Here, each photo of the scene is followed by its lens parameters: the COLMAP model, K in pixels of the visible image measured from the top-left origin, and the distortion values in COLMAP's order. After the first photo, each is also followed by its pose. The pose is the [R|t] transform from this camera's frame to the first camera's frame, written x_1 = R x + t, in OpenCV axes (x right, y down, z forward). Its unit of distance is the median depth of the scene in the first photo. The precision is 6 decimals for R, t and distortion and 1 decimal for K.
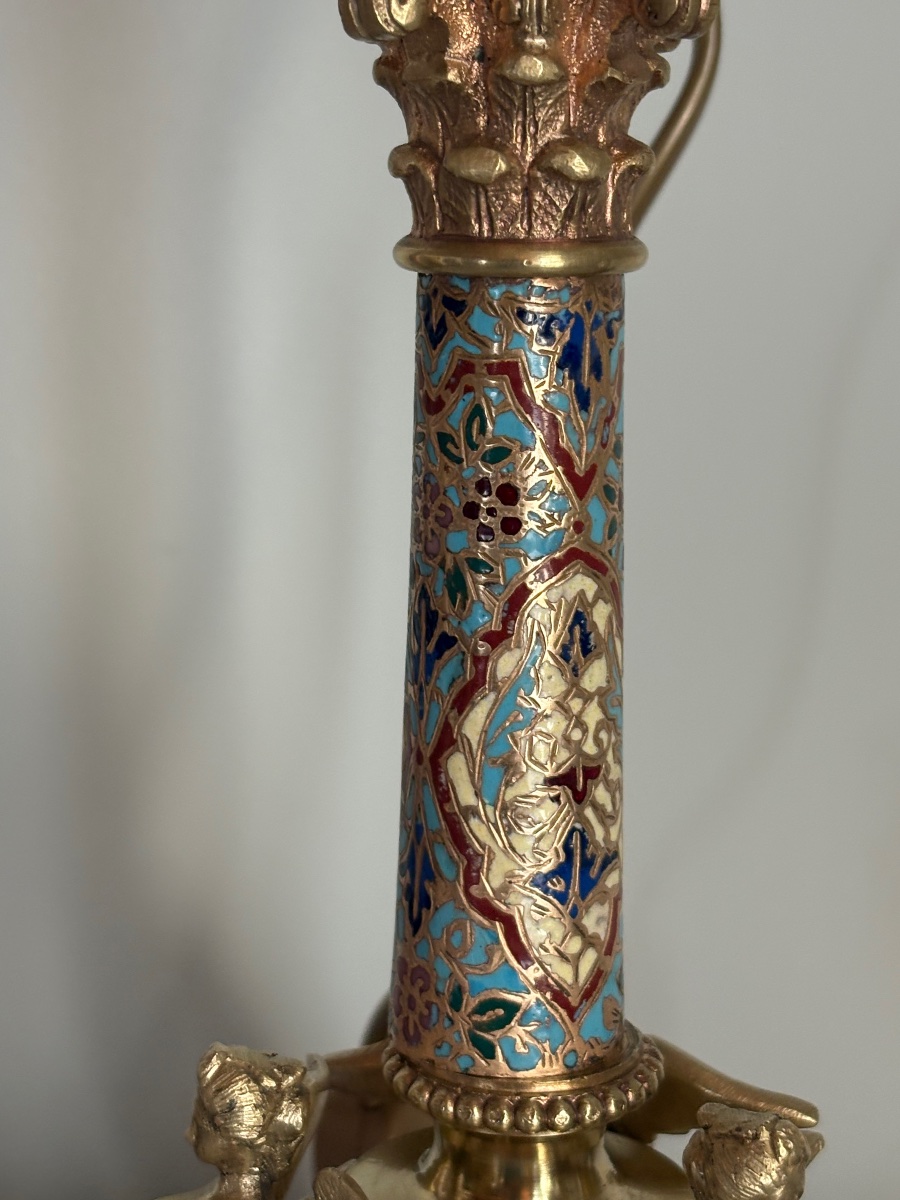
lens RADIAL K [[2455.9, 0, 448.2], [0, 2455.9, 604.1], [0, 0, 1]] dist [0.104448, 0.000000]
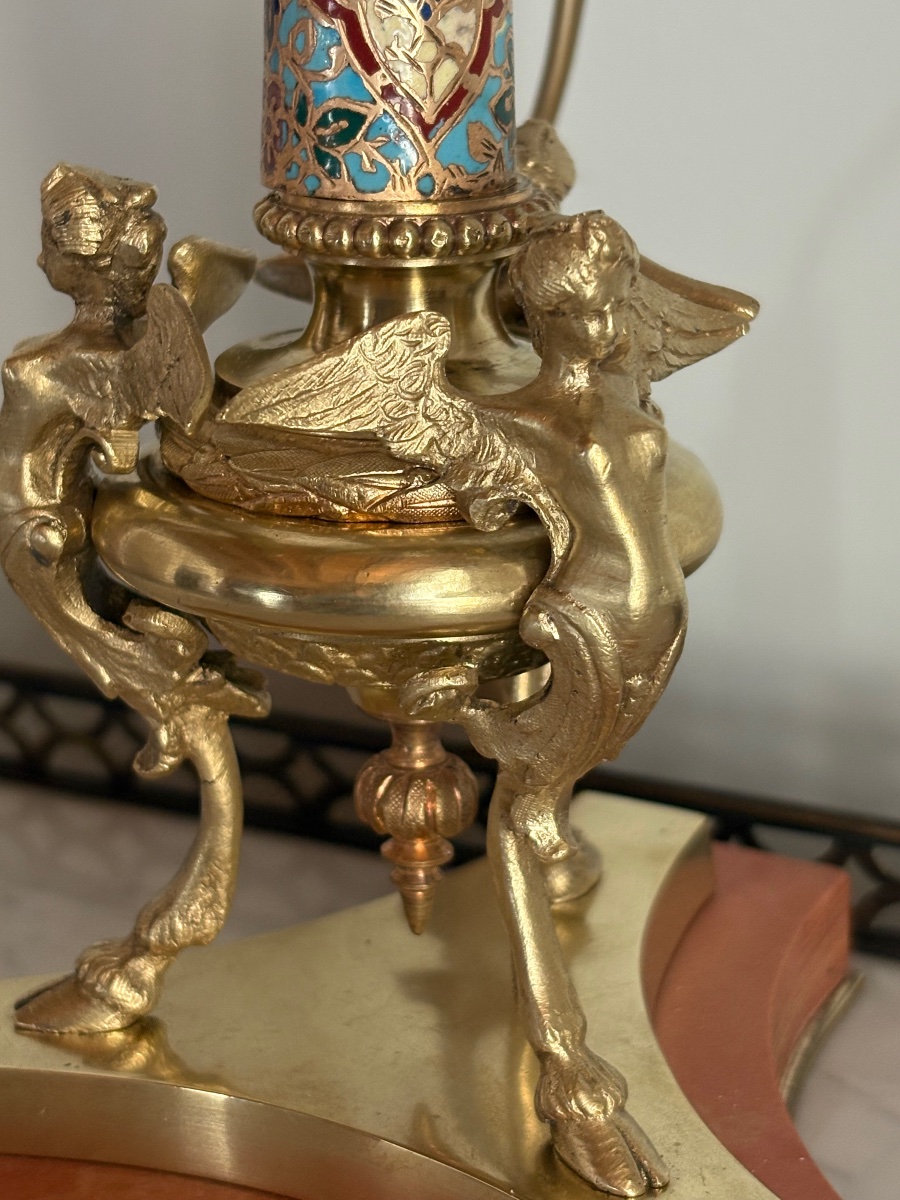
lens RADIAL K [[2455.9, 0, 451.4], [0, 2455.9, 596.6], [0, 0, 1]] dist [0.104448, 0.000000]
pose [[0.965009, 0.055118, -0.256357, 0.305410], [-0.029454, 0.994256, 0.102897, 0.245649], [0.260556, -0.091746, 0.961090, 0.113259]]
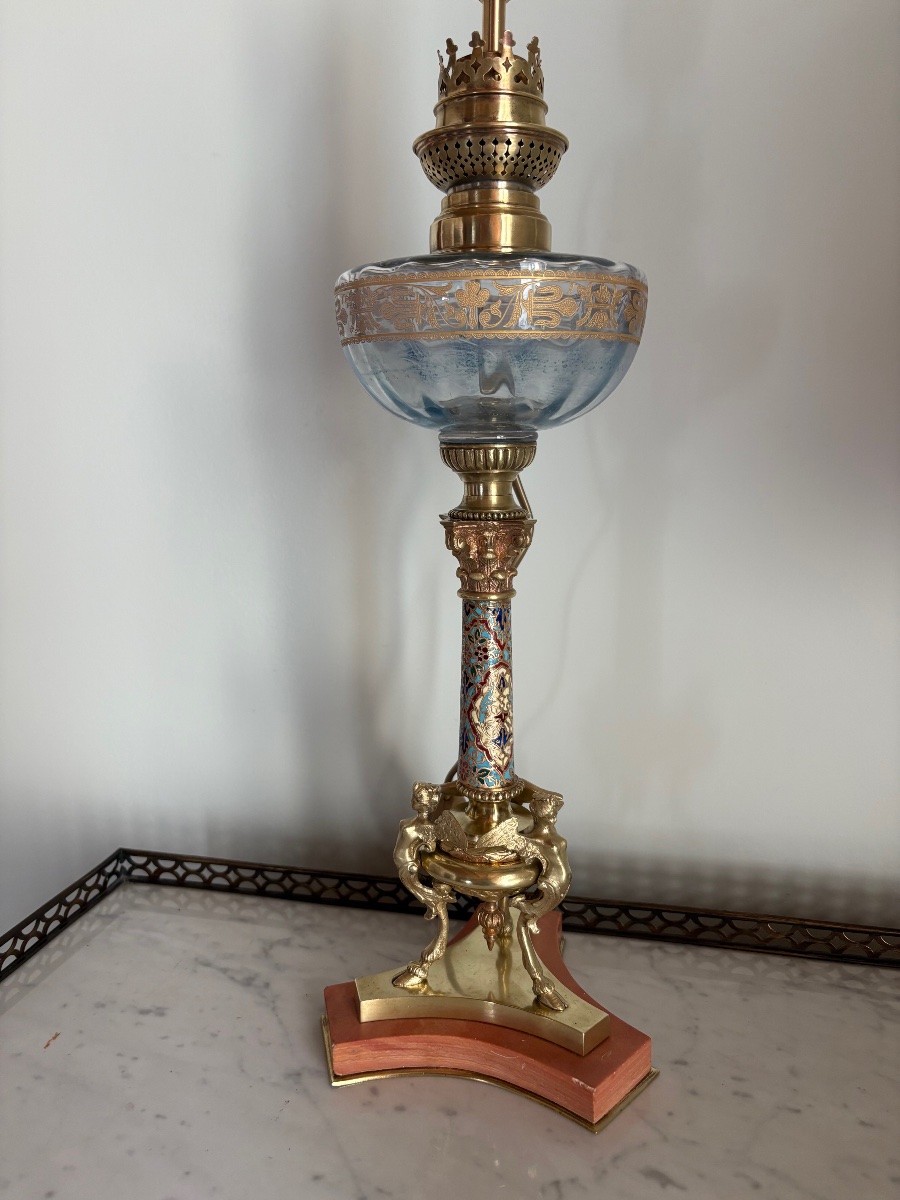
lens RADIAL K [[928.8, 0, 437.8], [0, 928.8, 559.6], [0, 0, 1]] dist [-0.013359, -0.010045]
pose [[0.999862, -0.016542, -0.001602, -0.050217], [0.016391, 0.997467, -0.069219, -0.086882], [0.002743, 0.069183, 0.997600, -0.596276]]
